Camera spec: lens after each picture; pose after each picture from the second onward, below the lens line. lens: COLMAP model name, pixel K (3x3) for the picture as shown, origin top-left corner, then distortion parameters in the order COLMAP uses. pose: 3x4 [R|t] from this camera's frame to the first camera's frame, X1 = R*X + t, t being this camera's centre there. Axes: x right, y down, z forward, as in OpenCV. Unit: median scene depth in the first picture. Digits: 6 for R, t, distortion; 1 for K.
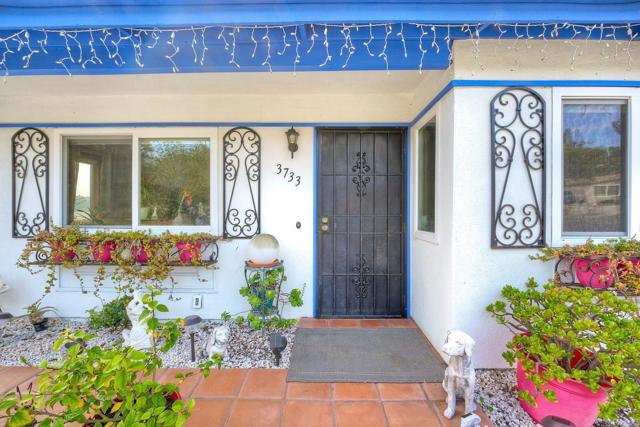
lens RADIAL K [[275.0, 0, 319.1], [0, 275.0, 214.9], [0, 0, 1]] dist [-0.022550, -0.000485]
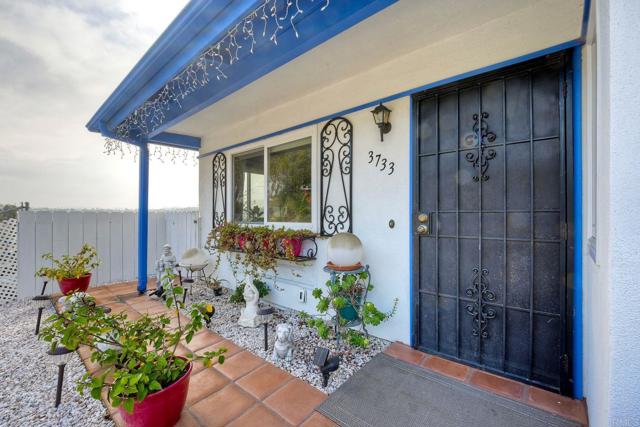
lens RADIAL K [[275.0, 0, 319.1], [0, 275.0, 214.9], [0, 0, 1]] dist [-0.022550, -0.000485]
pose [[0.743135, -0.003986, -0.669129, 0.302624], [-0.002330, 0.999961, -0.008545, 0.018863], [0.669137, 0.007909, 0.743097, 0.266221]]
